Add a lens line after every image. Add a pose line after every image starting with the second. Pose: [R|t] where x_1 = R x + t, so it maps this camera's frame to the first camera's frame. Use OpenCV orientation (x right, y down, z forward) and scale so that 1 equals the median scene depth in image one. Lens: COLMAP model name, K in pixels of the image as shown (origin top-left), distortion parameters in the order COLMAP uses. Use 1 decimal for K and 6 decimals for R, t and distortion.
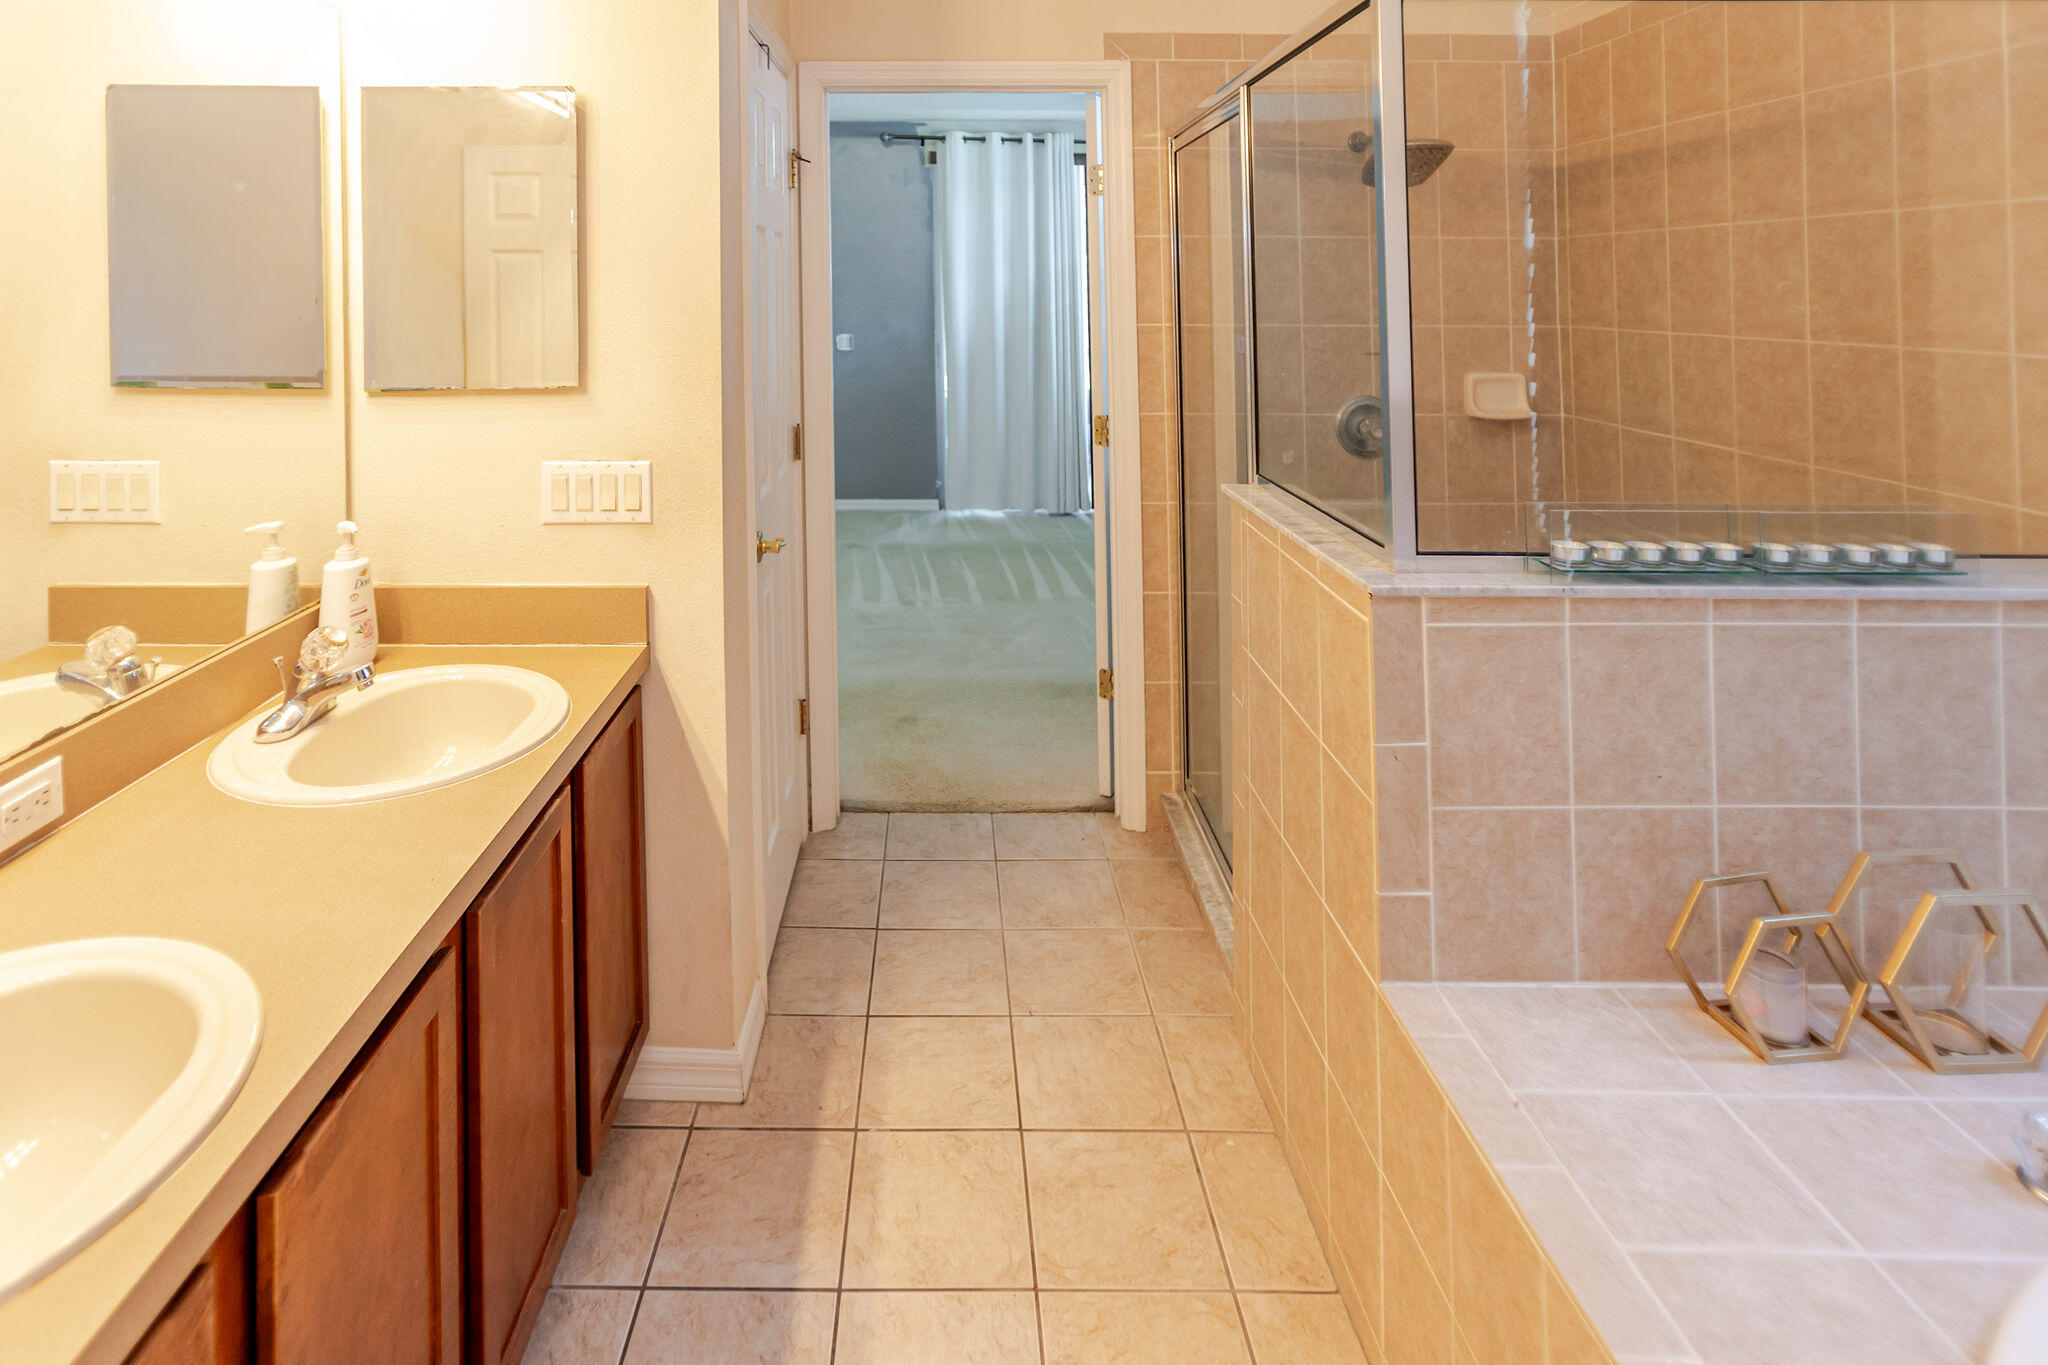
lens RADIAL K [[997.6, 0, 1024.0], [0, 997.6, 682.5], [0, 0, 1]] dist [-0.004095, 0.006609]
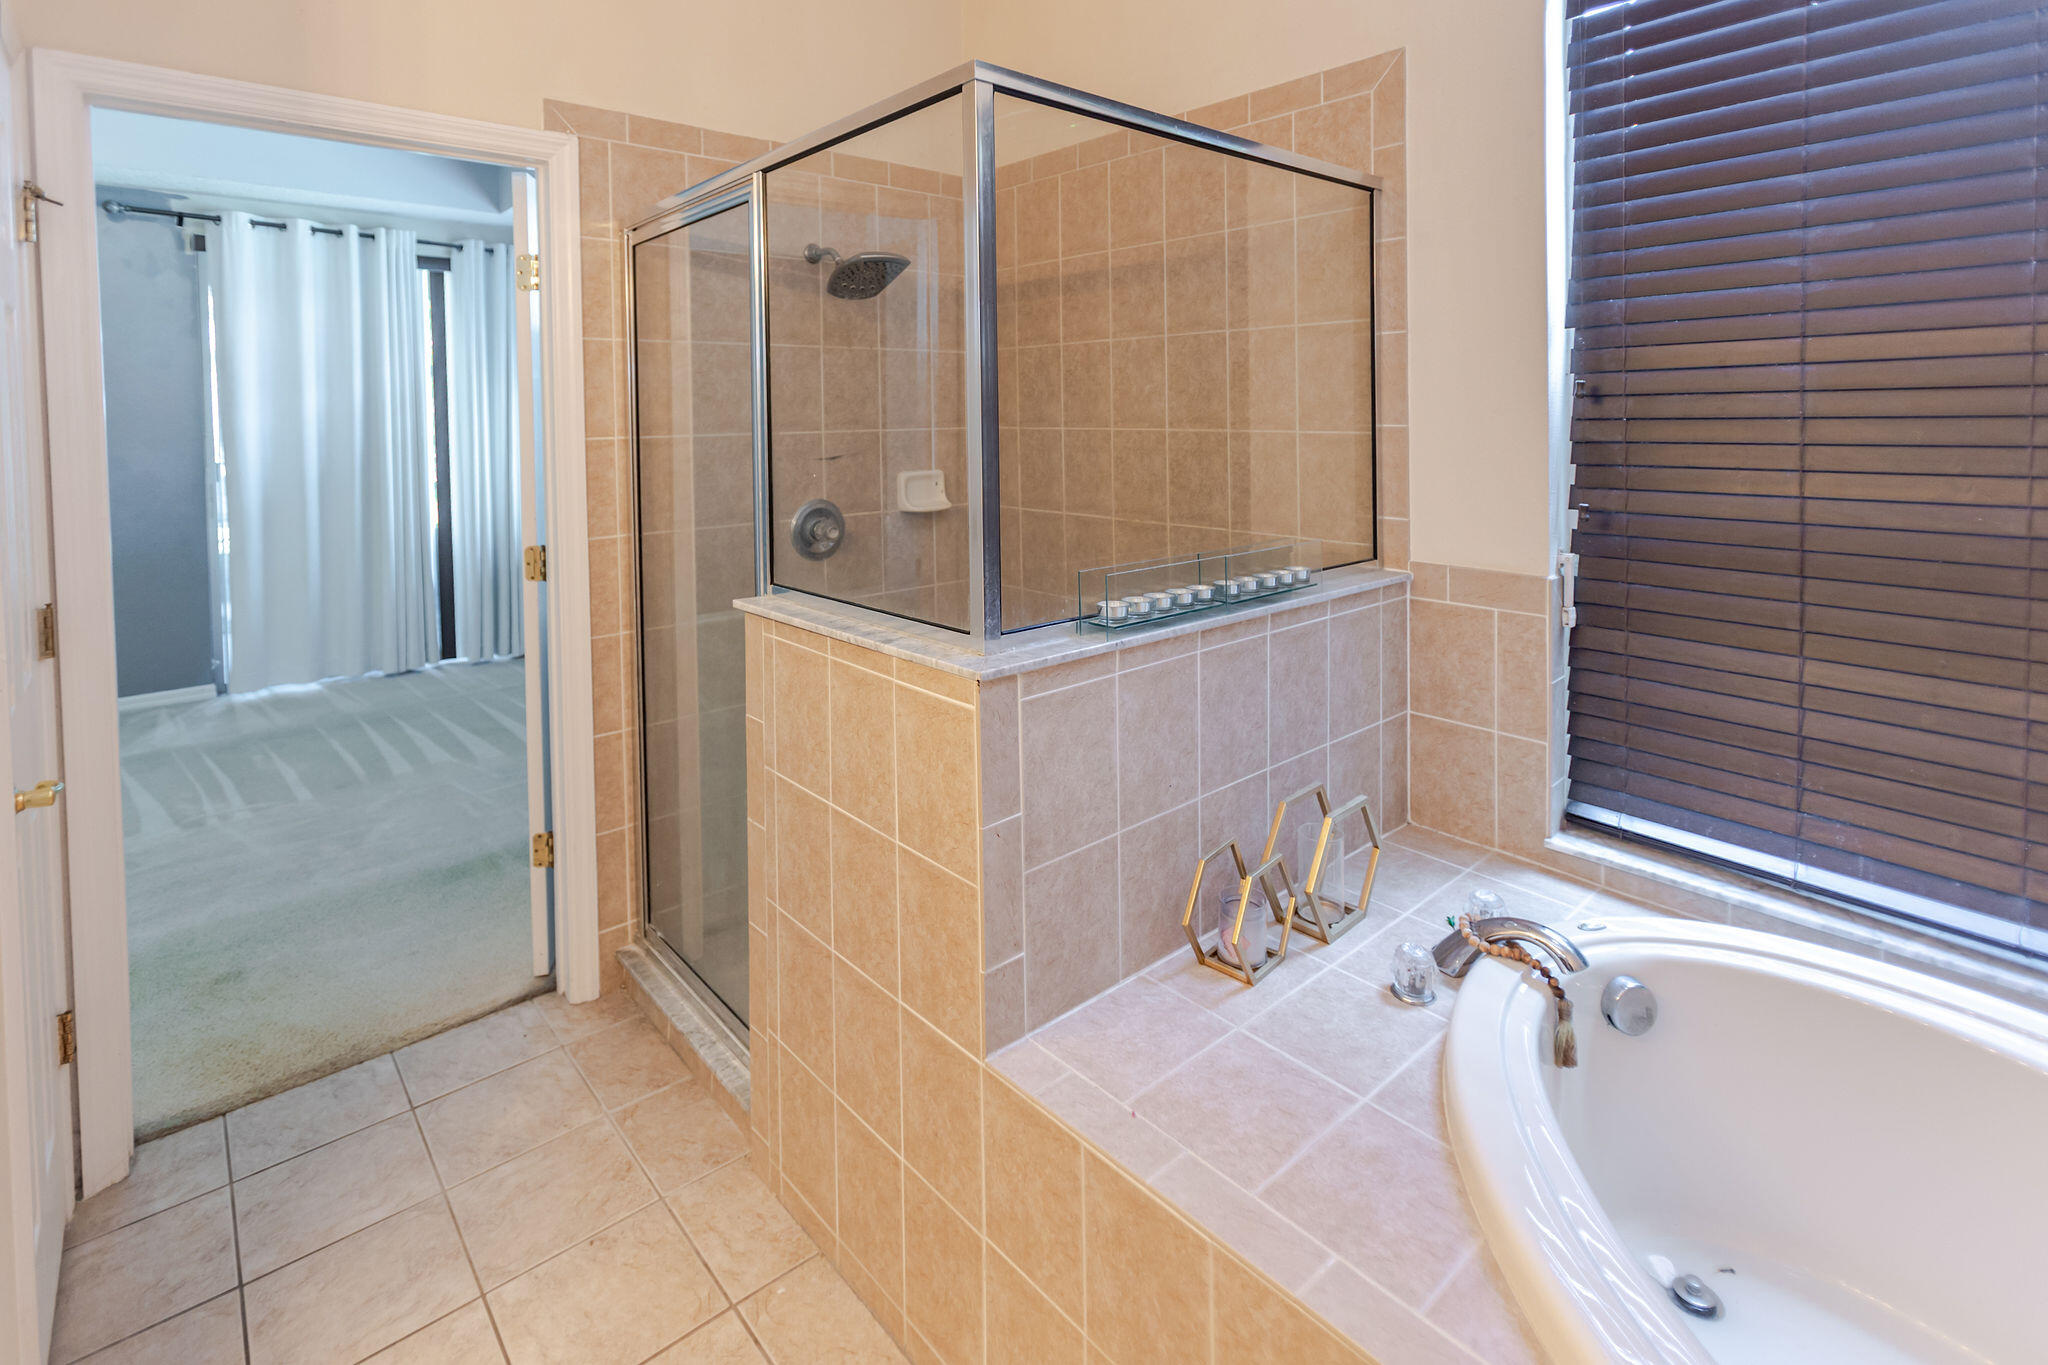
lens RADIAL K [[938.0, 0, 1020.7], [0, 938.0, 656.7], [0, 0, 1]] dist [-0.015805, 0.013618]
pose [[0.770519, -0.175414, 0.612805, -0.126596], [0.252932, 0.966600, -0.041341, -0.043285], [-0.585086, 0.186852, 0.789152, 0.164495]]
